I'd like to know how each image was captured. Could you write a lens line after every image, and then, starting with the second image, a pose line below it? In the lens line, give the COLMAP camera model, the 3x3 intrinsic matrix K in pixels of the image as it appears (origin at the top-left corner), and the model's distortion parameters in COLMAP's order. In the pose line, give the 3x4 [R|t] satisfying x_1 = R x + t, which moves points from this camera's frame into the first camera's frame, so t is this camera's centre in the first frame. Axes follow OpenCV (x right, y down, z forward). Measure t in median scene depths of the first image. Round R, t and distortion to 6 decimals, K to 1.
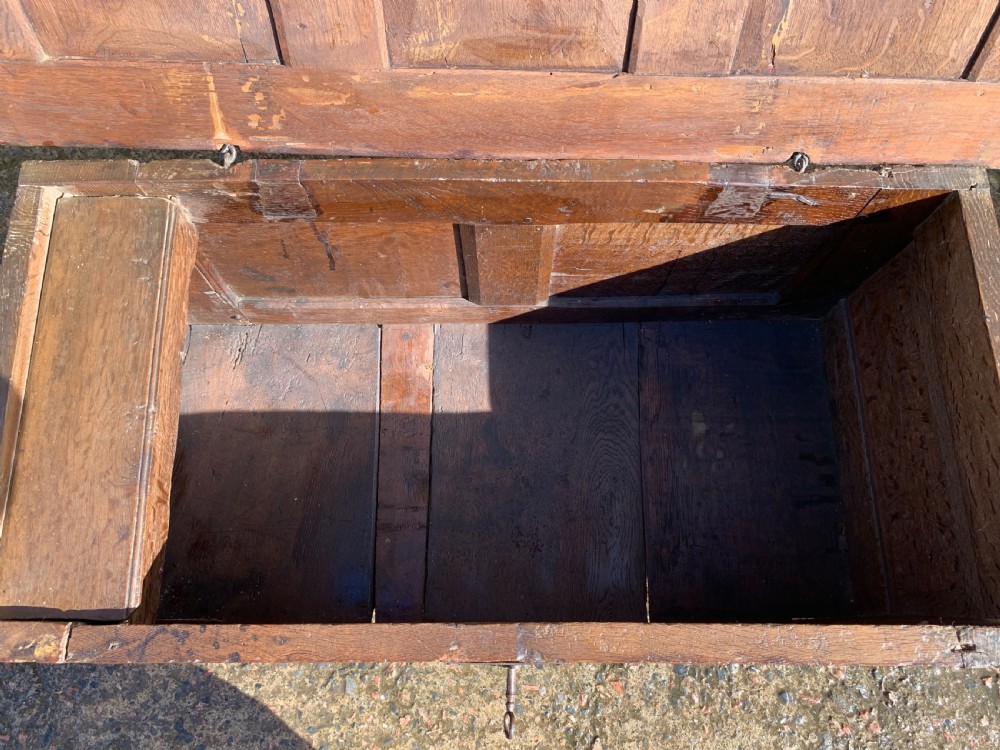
lens RADIAL K [[772.3, 0, 500.2], [0, 772.3, 370.6], [0, 0, 1]] dist [0.015470, -0.008329]
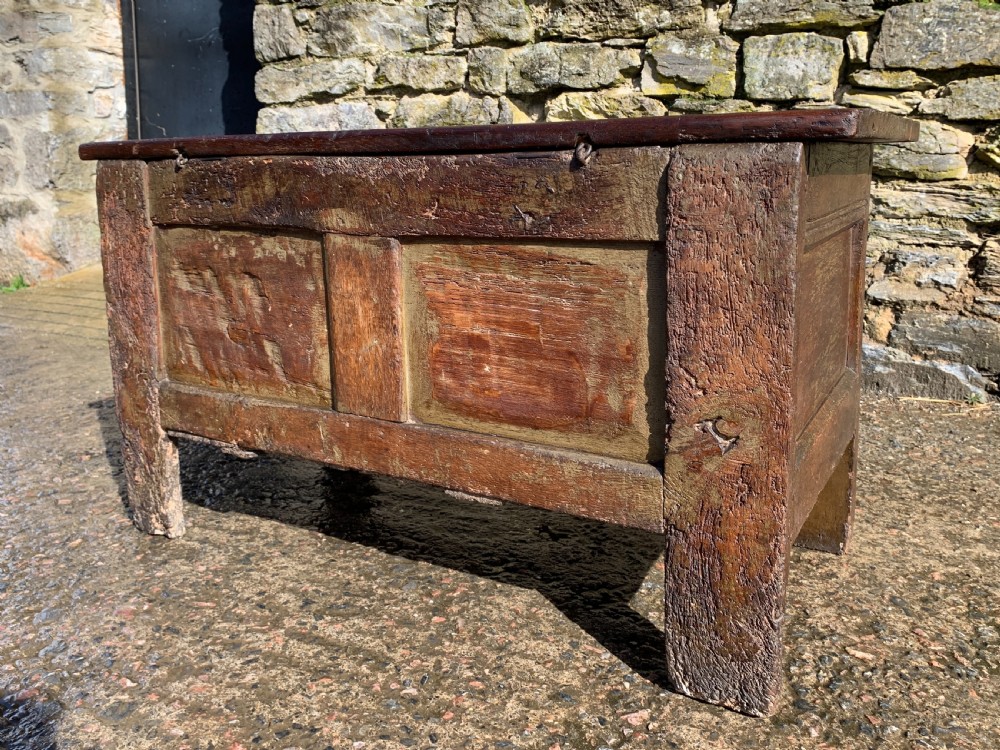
lens RADIAL K [[870.9, 0, 475.9], [0, 870.9, 326.8], [0, 0, 1]] dist [0.033769, -0.033682]
pose [[0.826487, 0.096852, -0.554561, 0.395429], [-0.538677, 0.422232, -0.729073, 0.975101], [0.163541, 0.901299, 0.401141, 0.350639]]
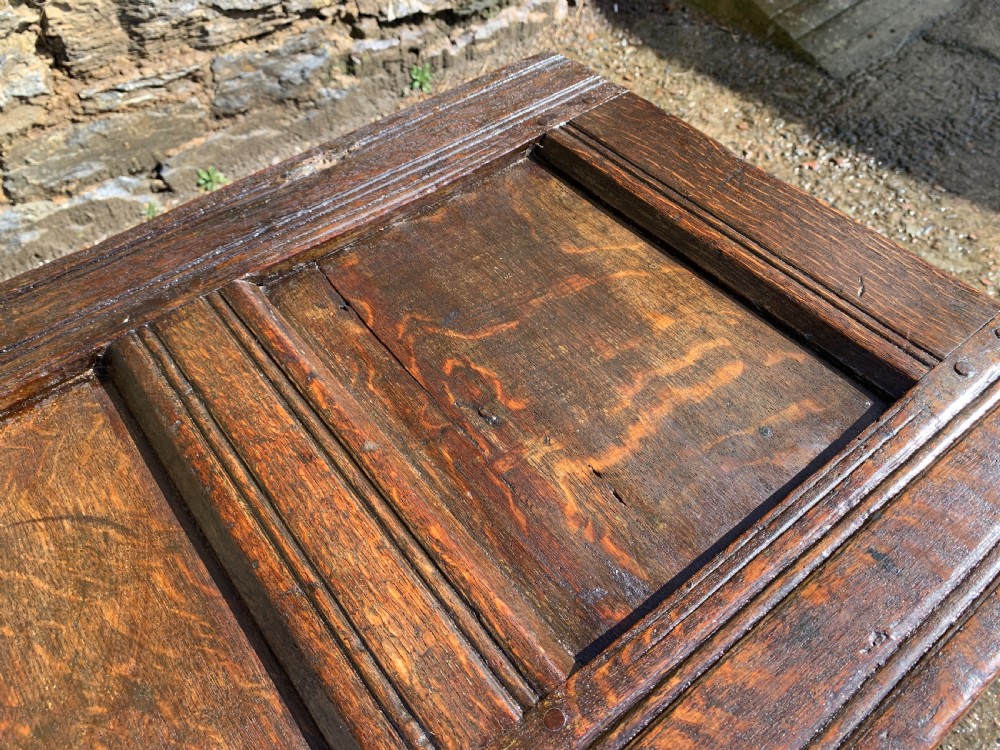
lens RADIAL K [[772.3, 0, 502.4], [0, 772.3, 367.8], [0, 0, 1]] dist [0.015470, -0.008329]
pose [[0.784505, -0.489647, 0.380522, 0.109551], [0.602283, 0.747746, -0.279518, 0.113810], [-0.147668, 0.448465, 0.881518, 0.277760]]
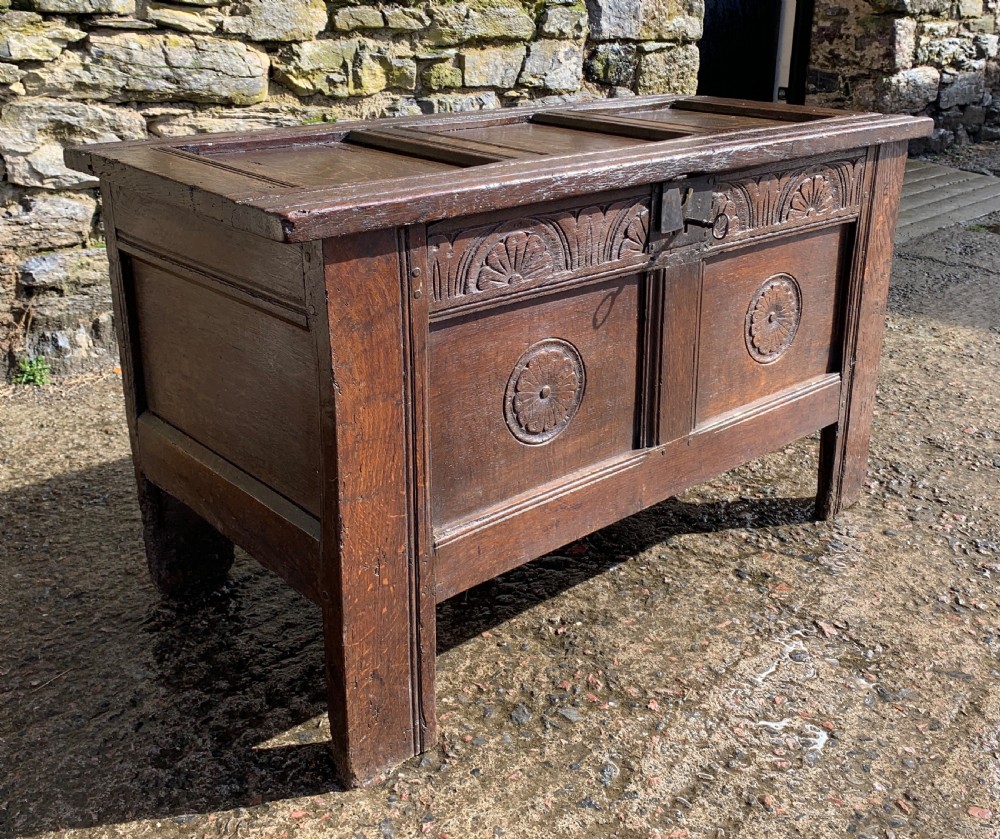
lens RADIAL K [[1061.6, 0, 489.7], [0, 1061.6, 327.1], [0, 0, 1]] dist [0.026280, 0.000000]
pose [[0.757845, -0.196507, 0.622138, -0.819865], [0.622875, 0.501685, -0.600282, 0.791328], [-0.194158, 0.842435, 0.502599, 0.194052]]
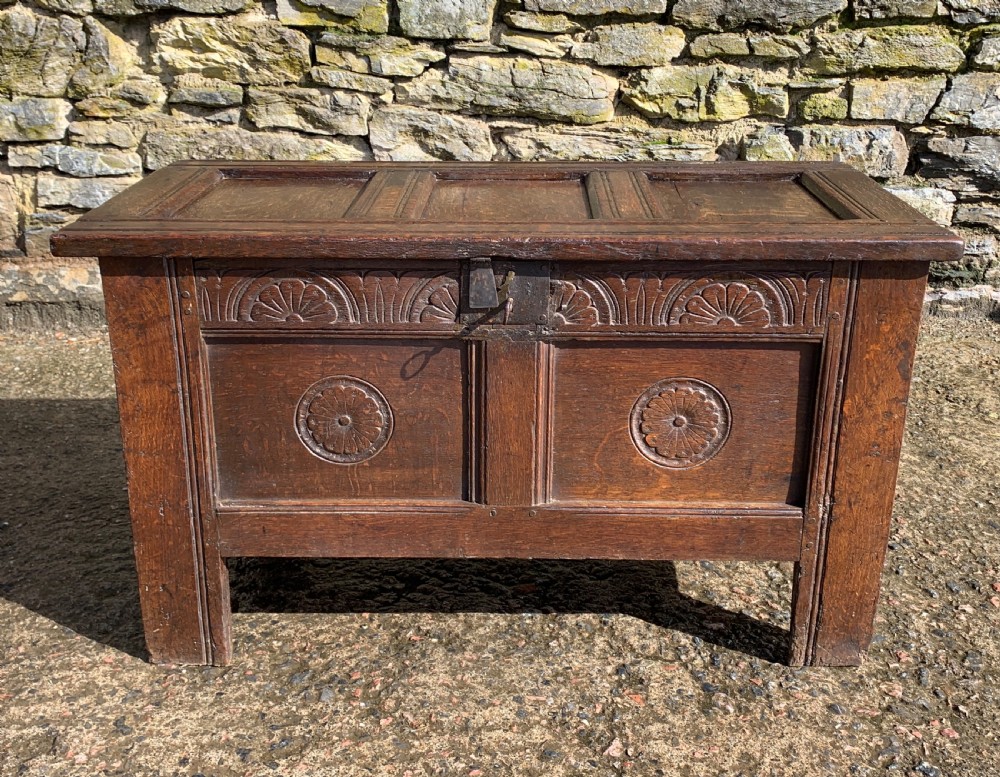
lens RADIAL K [[1060.2, 0, 499.1], [0, 1060.2, 349.4], [0, 0, 1]] dist [0.020185, 0.000000]
pose [[0.999744, 0.005130, -0.022059, 0.022791], [-0.020636, 0.607626, -0.793955, 1.118795], [0.009330, 0.794207, 0.607576, -0.022571]]
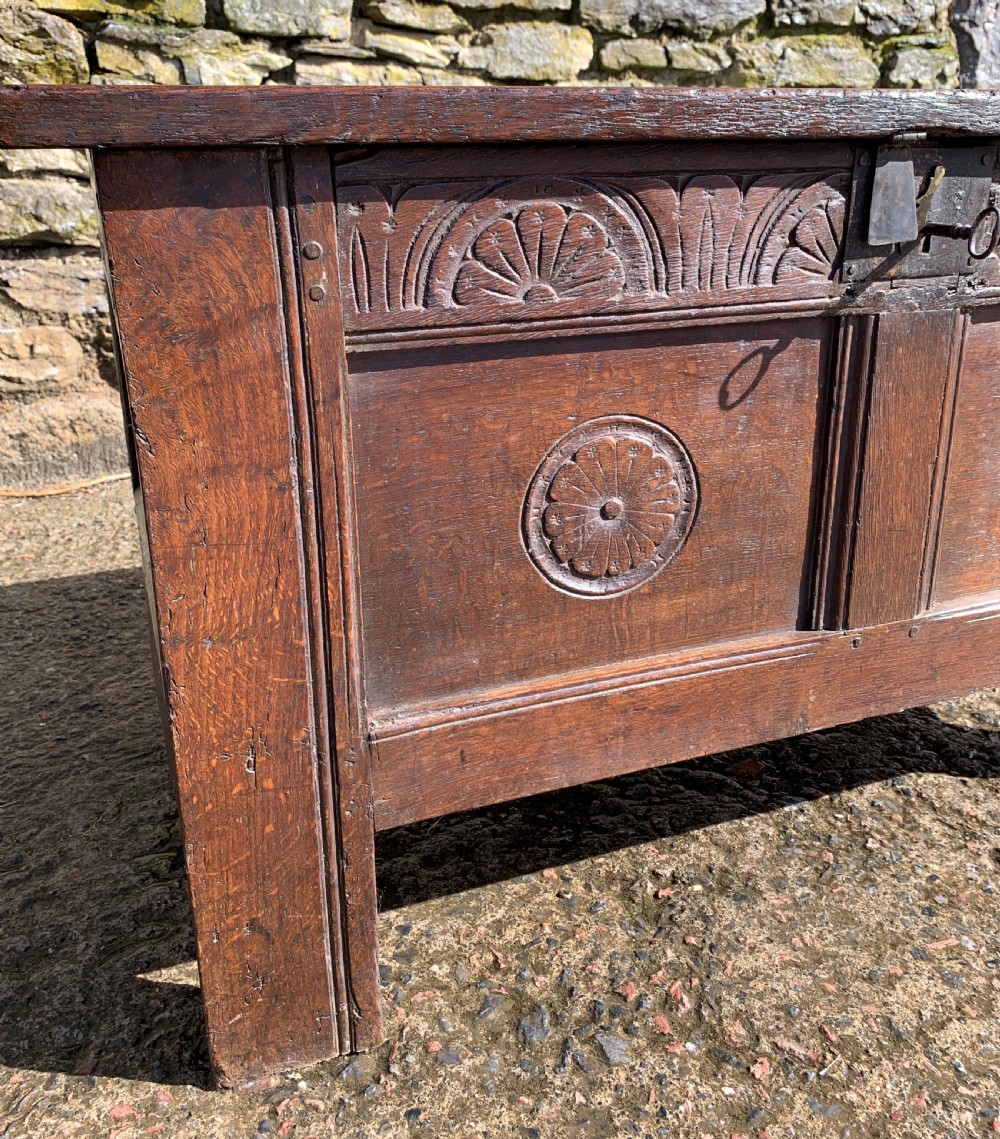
lens RADIAL K [[1048.2, 0, 511.1], [0, 1048.2, 511.8], [0, 0, 1]] dist [0.008483, 0.000000]
pose [[0.936757, -0.127073, 0.326096, -0.409465], [0.336746, 0.581058, -0.740927, 0.660514], [-0.095329, 0.803880, 0.587102, 0.409067]]
